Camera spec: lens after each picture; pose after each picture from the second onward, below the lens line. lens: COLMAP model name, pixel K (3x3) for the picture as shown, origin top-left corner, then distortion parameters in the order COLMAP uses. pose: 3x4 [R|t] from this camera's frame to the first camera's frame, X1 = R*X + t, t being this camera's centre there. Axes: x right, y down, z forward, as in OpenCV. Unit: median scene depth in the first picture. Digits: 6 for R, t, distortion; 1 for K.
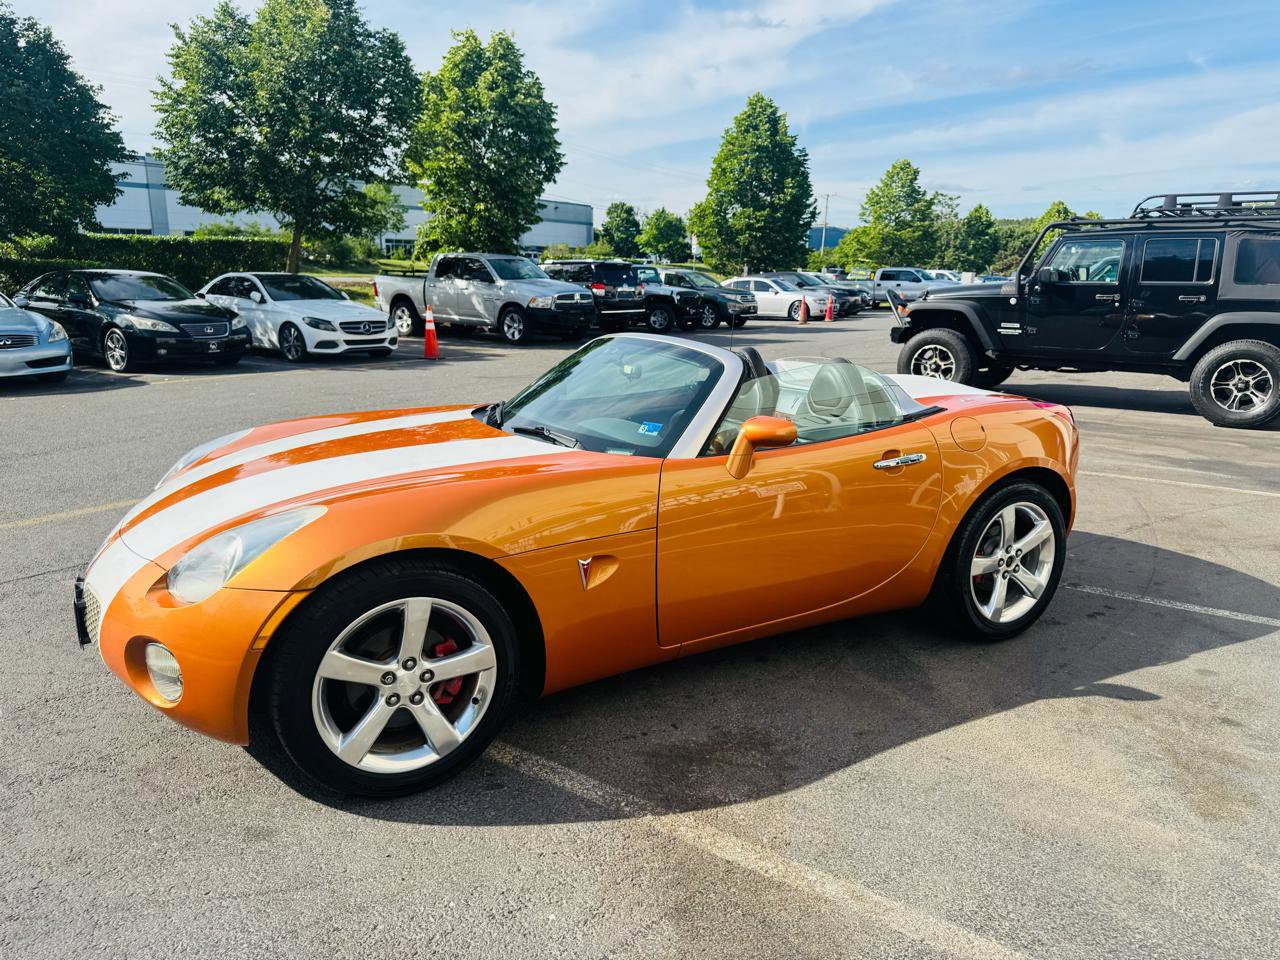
lens RADIAL K [[903.5, 0, 650.0], [0, 903.5, 487.7], [0, 0, 1]] dist [0.103625, -0.157318]
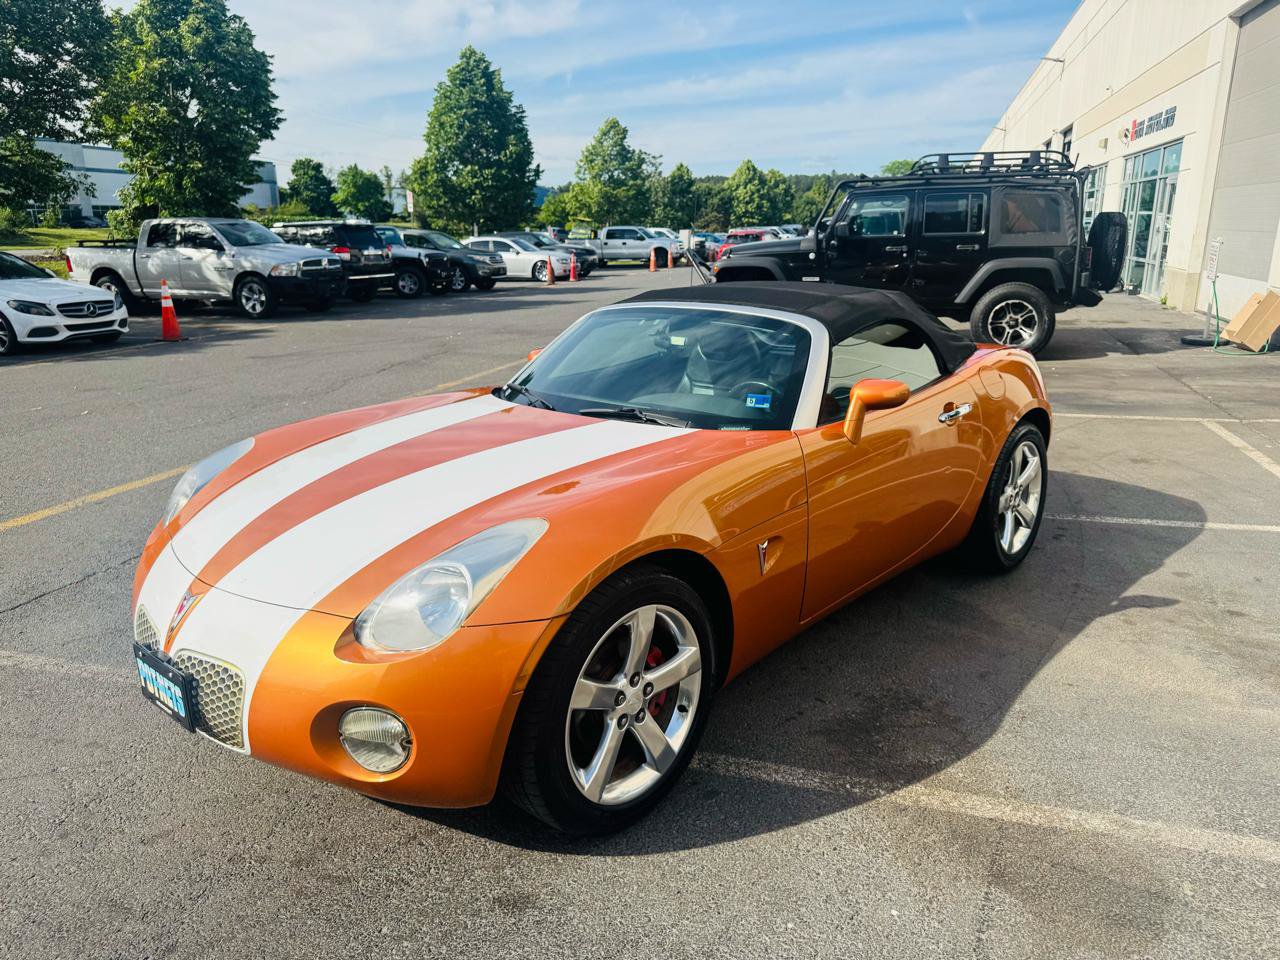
lens RADIAL K [[911.2, 0, 647.5], [0, 911.2, 478.9], [0, 0, 1]] dist [0.081547, -0.132883]
pose [[0.950218, -0.103023, 0.294062, -0.082731], [0.093775, 0.994557, 0.045420, -0.007640], [-0.297141, -0.015583, 0.954707, 0.021992]]
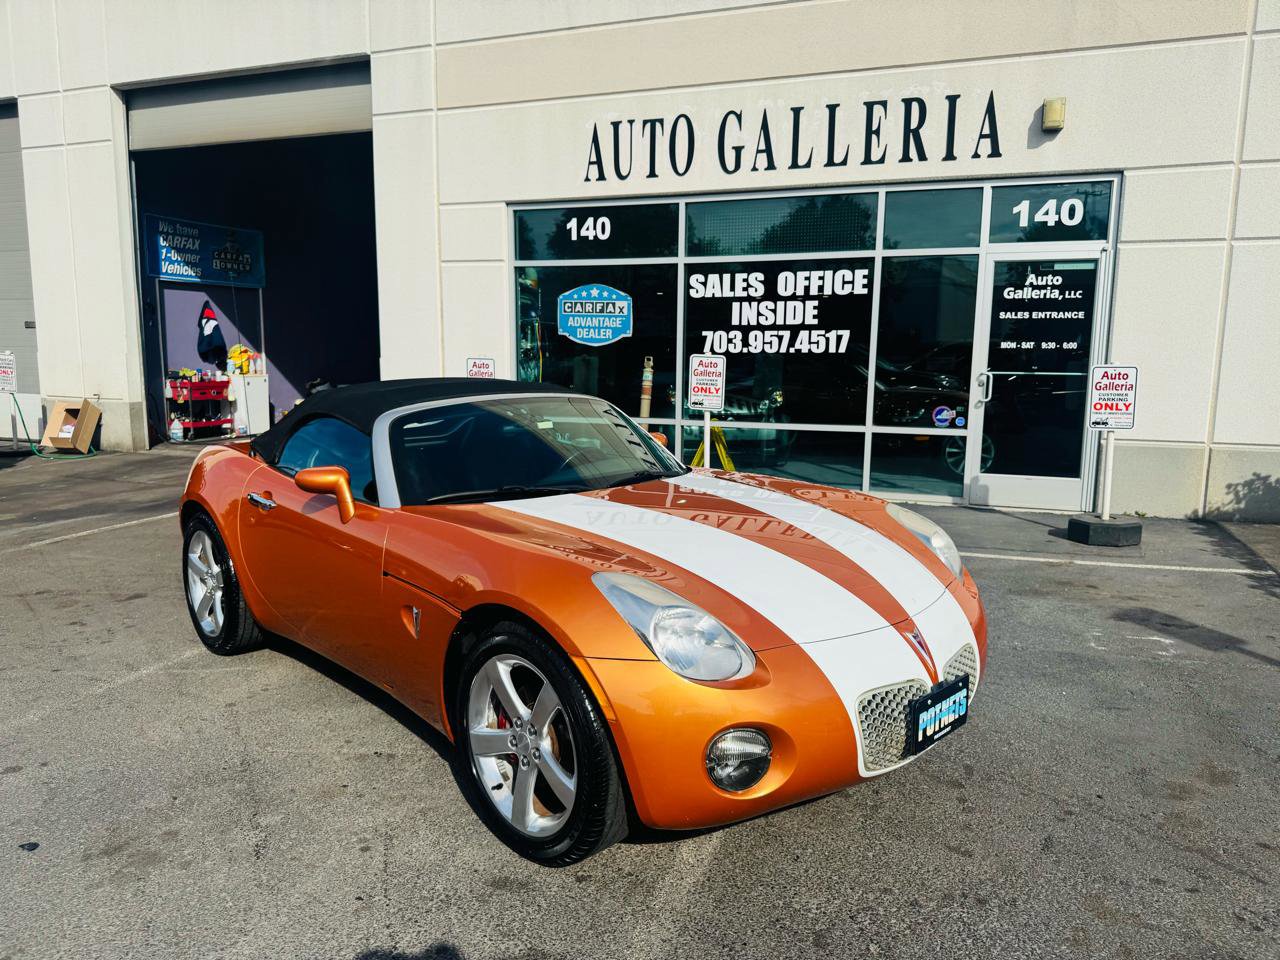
lens RADIAL K [[903.5, 0, 650.0], [0, 903.5, 487.7], [0, 0, 1]] dist [0.103625, -0.157318]
pose [[-0.241783, -0.163602, 0.956439, -0.260256], [0.219283, 0.950972, 0.218100, -0.063391], [-0.945228, 0.262463, -0.194054, 0.262497]]
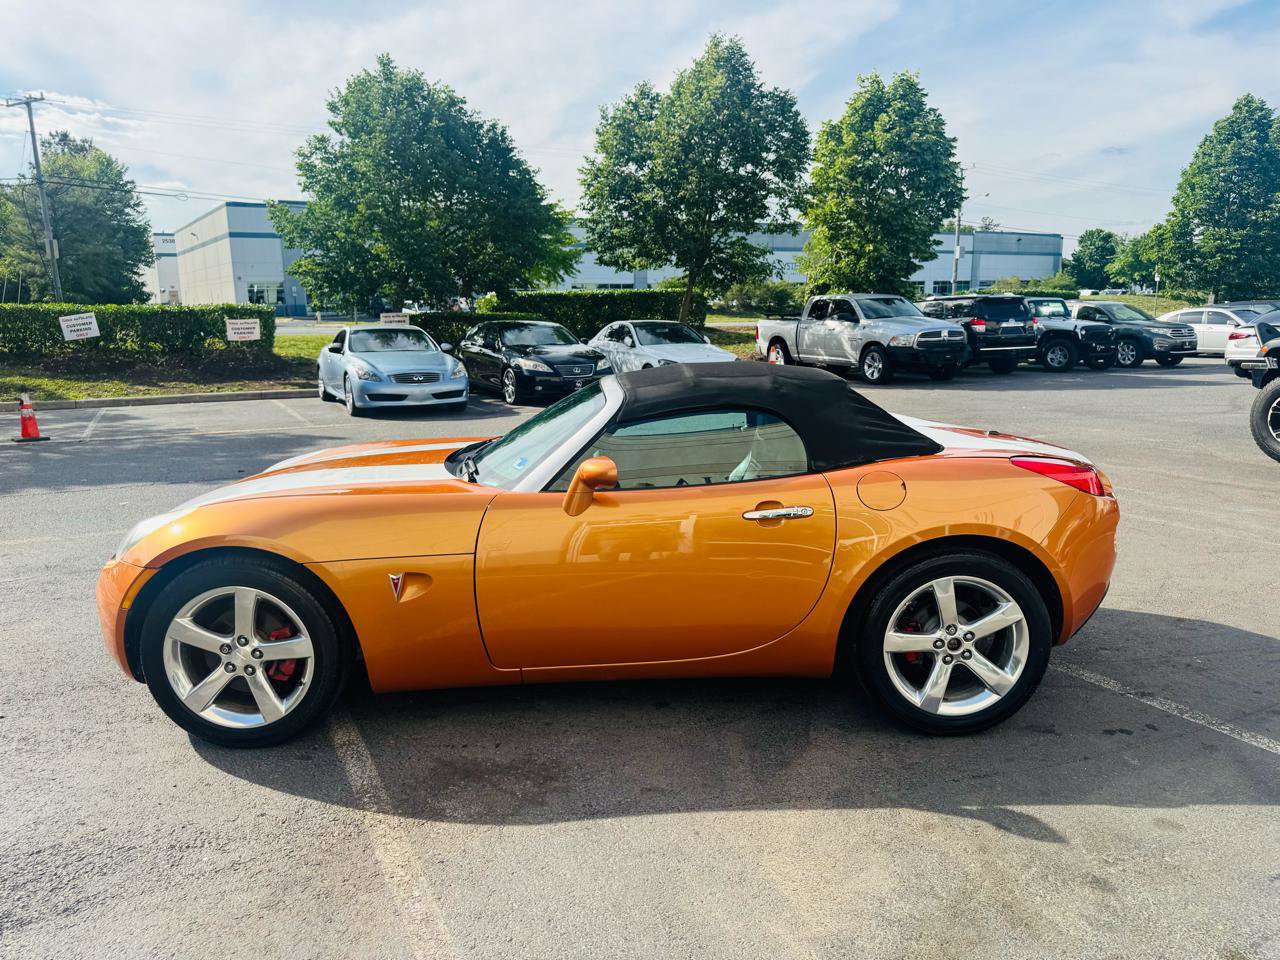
lens RADIAL K [[903.6, 0, 648.1], [0, 903.6, 495.3], [0, 0, 1]] dist [0.054254, -0.072304]
pose [[0.880269, 0.070034, -0.469277, 0.129747], [-0.085492, 0.996270, -0.011683, -0.005868], [0.466709, 0.050404, 0.882974, 0.026781]]
